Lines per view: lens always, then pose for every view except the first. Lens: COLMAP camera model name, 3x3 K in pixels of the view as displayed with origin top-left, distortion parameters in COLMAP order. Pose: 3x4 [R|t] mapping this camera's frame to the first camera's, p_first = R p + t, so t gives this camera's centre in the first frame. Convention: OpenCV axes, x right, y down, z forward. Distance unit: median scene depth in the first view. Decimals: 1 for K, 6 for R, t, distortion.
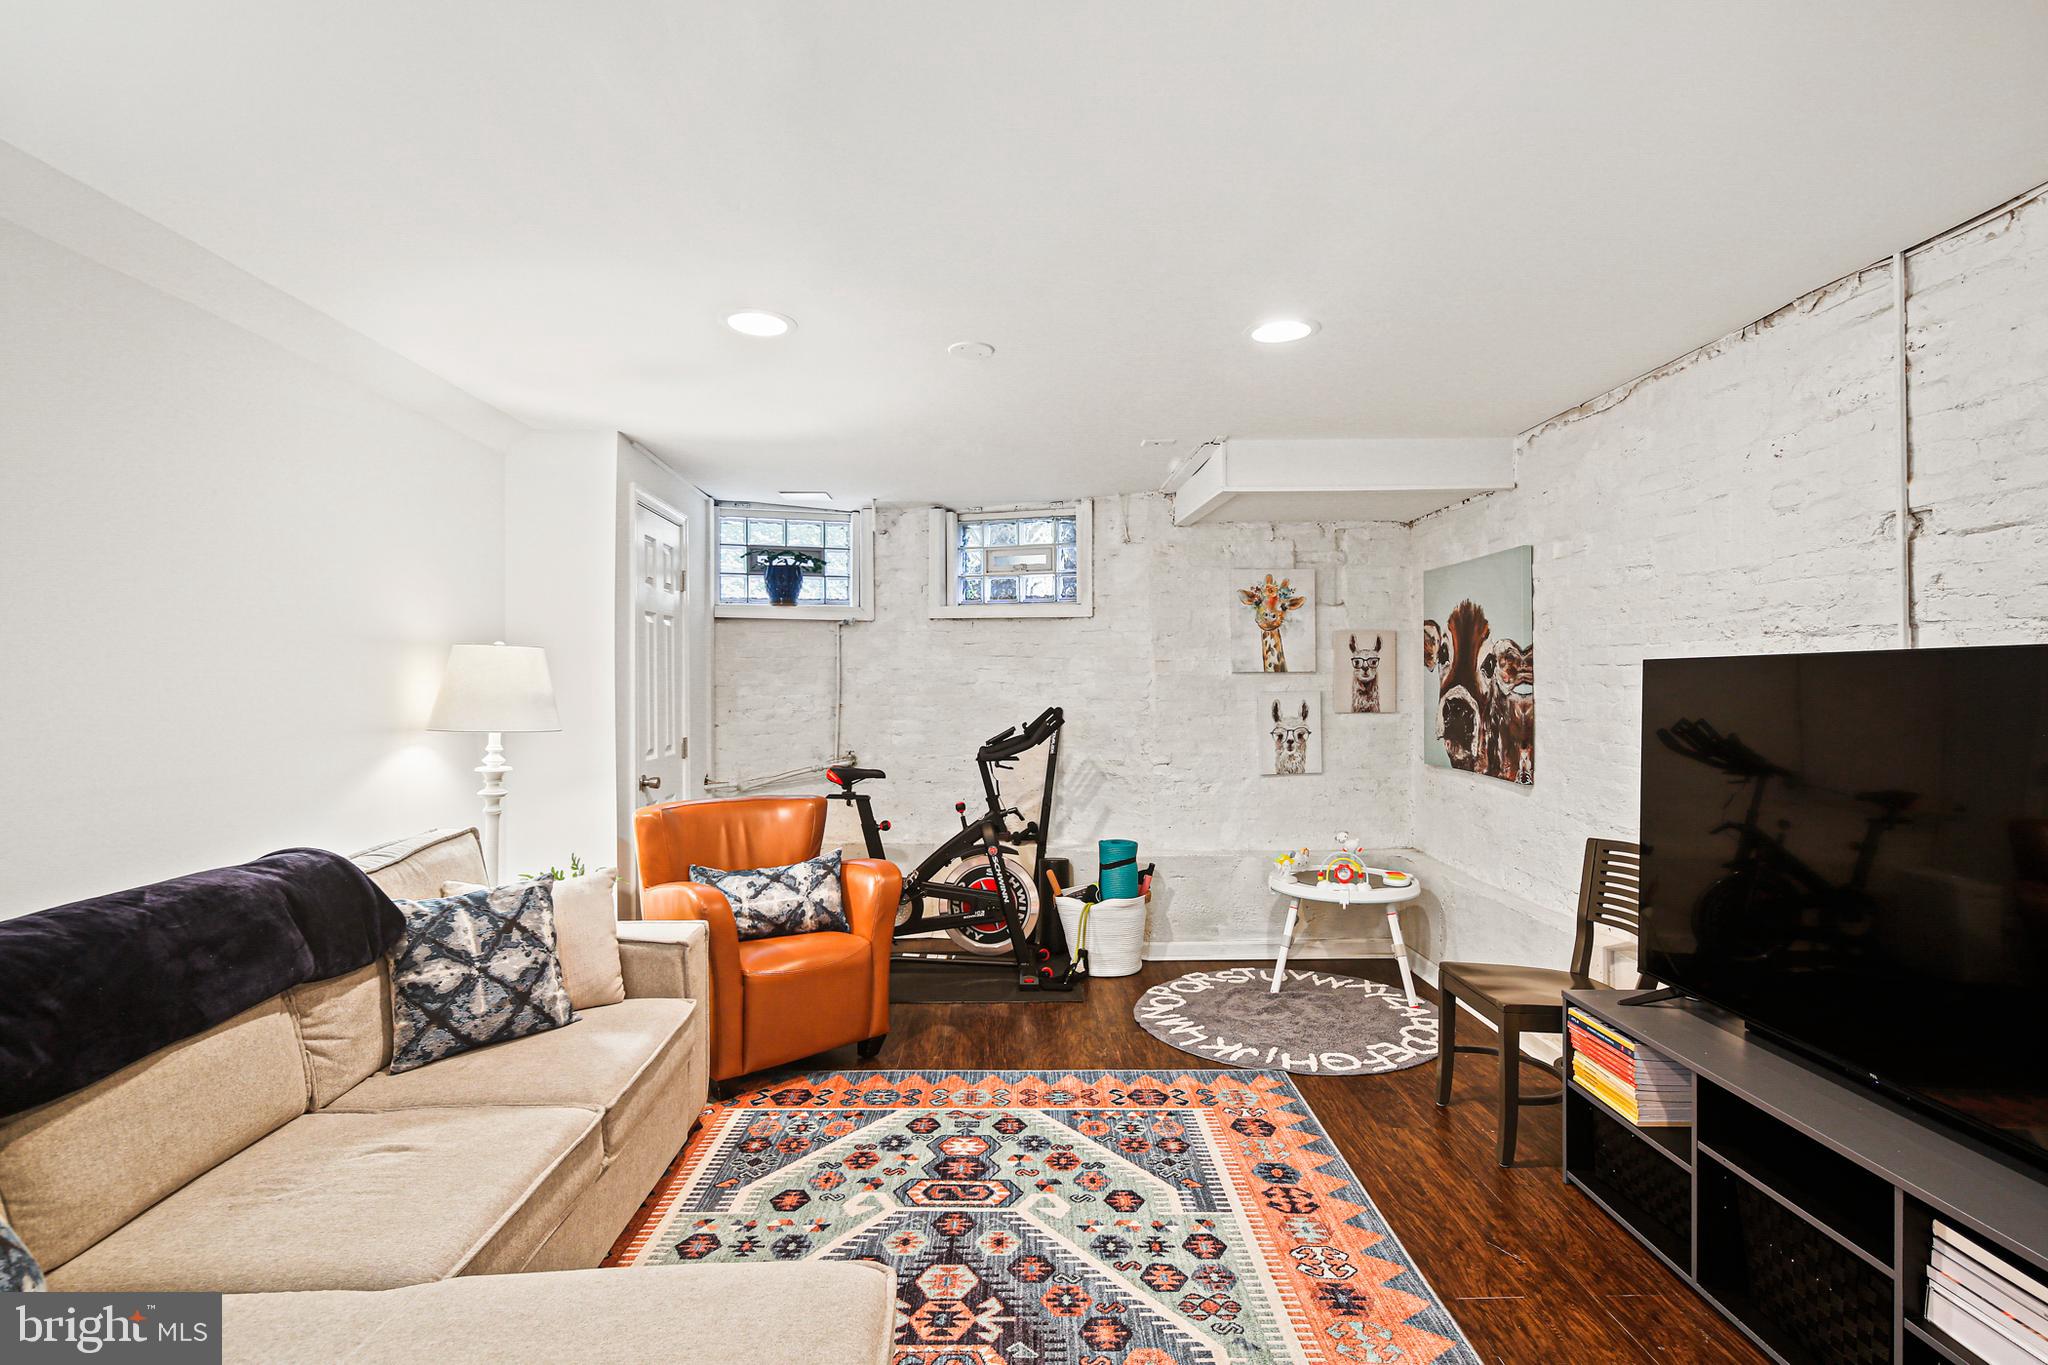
lens RADIAL K [[1002.0, 0, 1018.8], [0, 1002.0, 673.6], [0, 0, 1]] dist [0.005937, -0.004090]
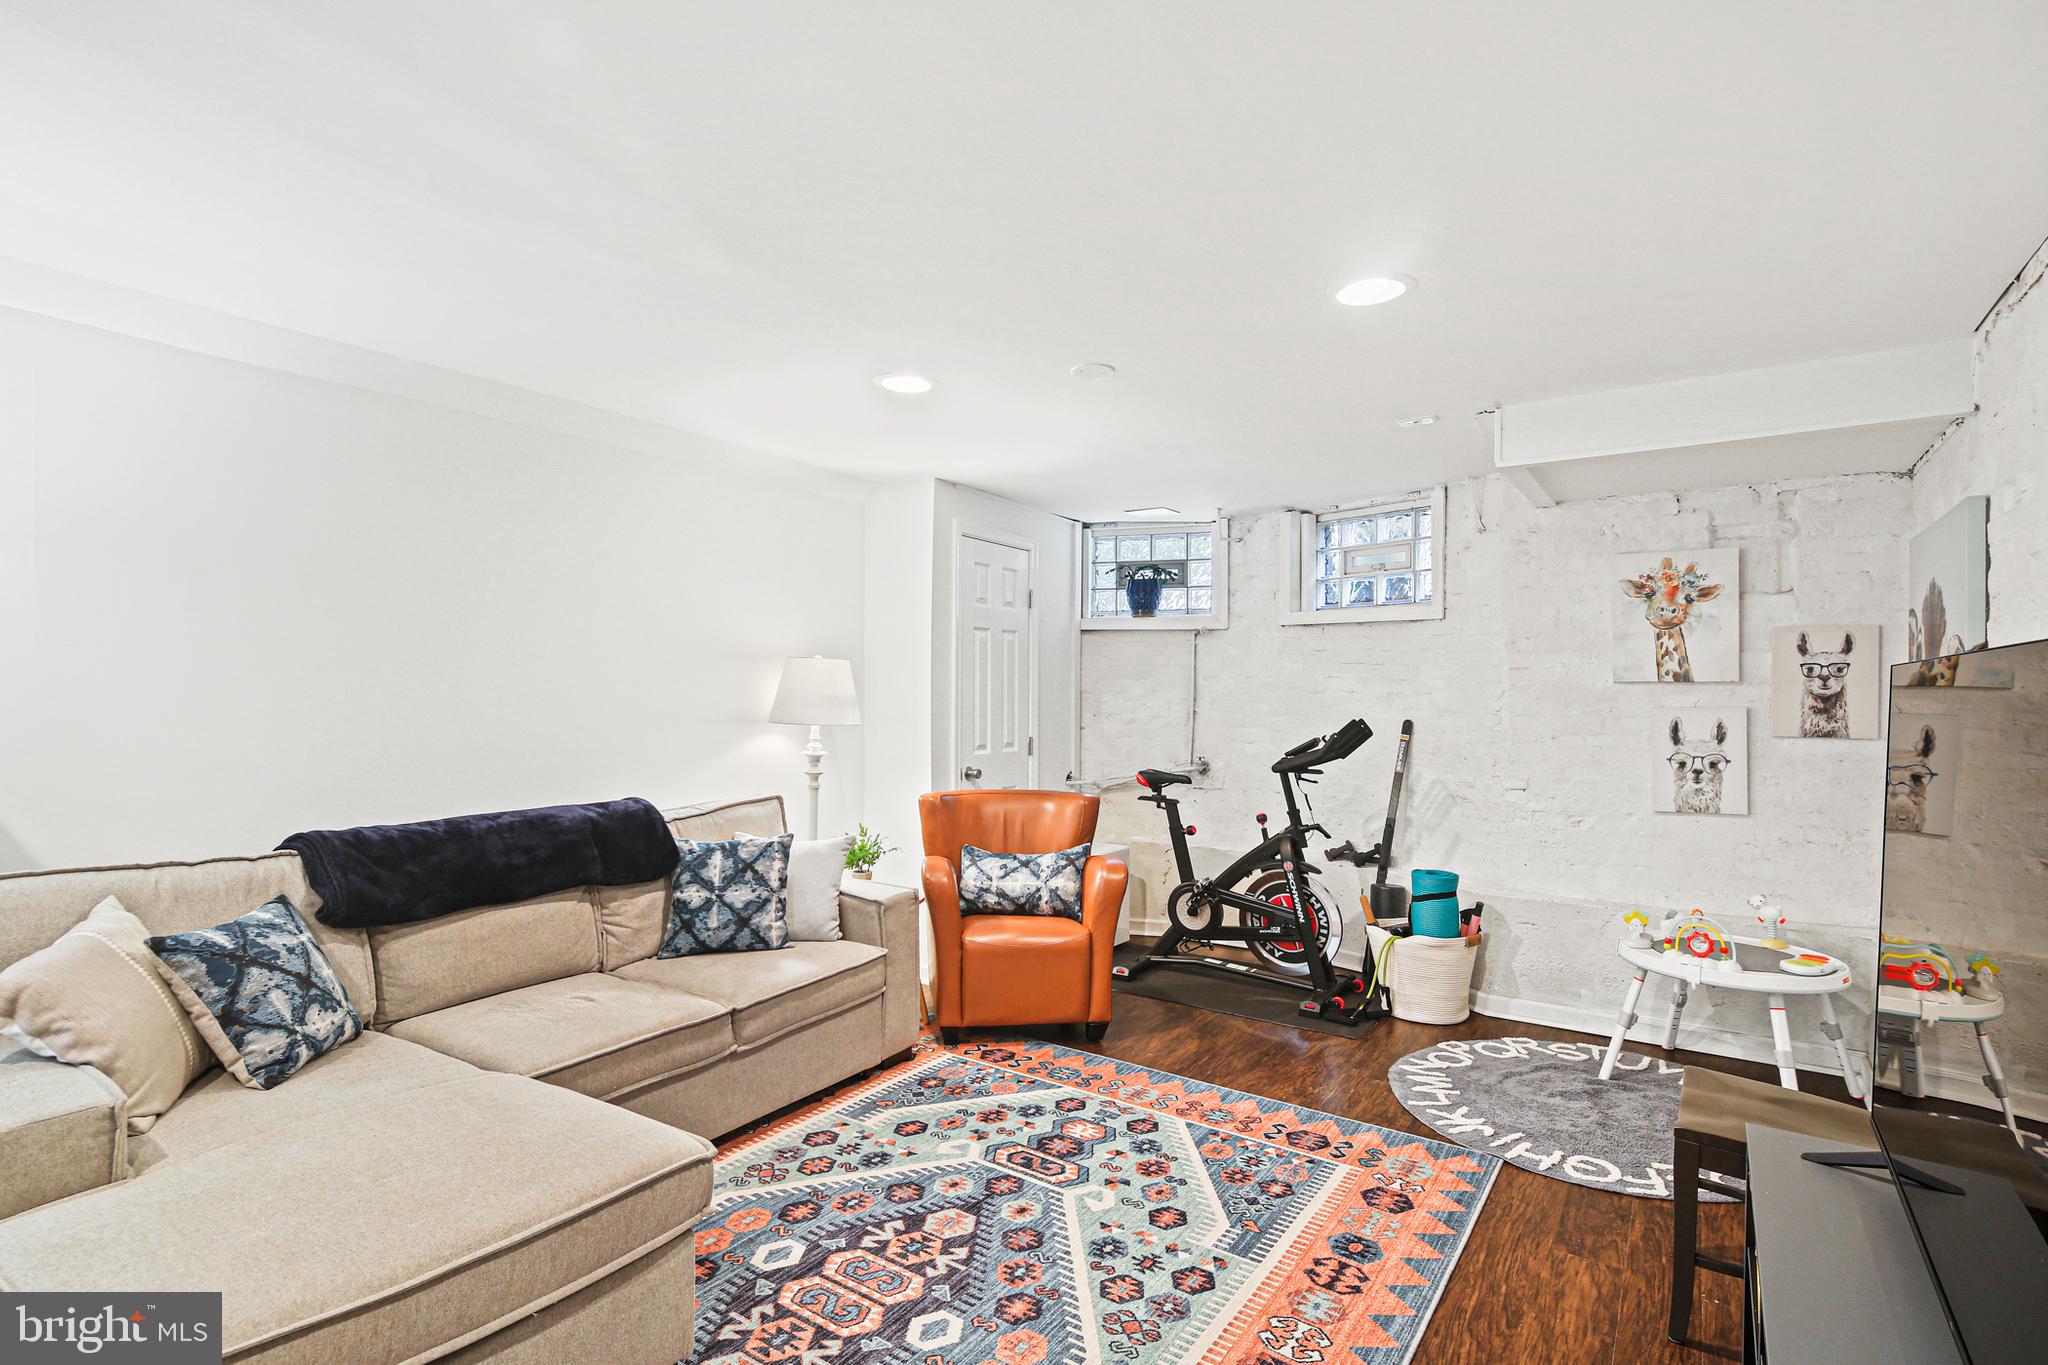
lens RADIAL K [[1002.0, 0, 1013.8], [0, 1002.0, 689.2], [0, 0, 1]] dist [0.005937, -0.004090]
pose [[0.816800, 0.009386, -0.576845, 0.394154], [-0.004663, 0.999942, 0.009667, -0.001434], [0.576902, -0.005207, 0.816796, 0.080801]]
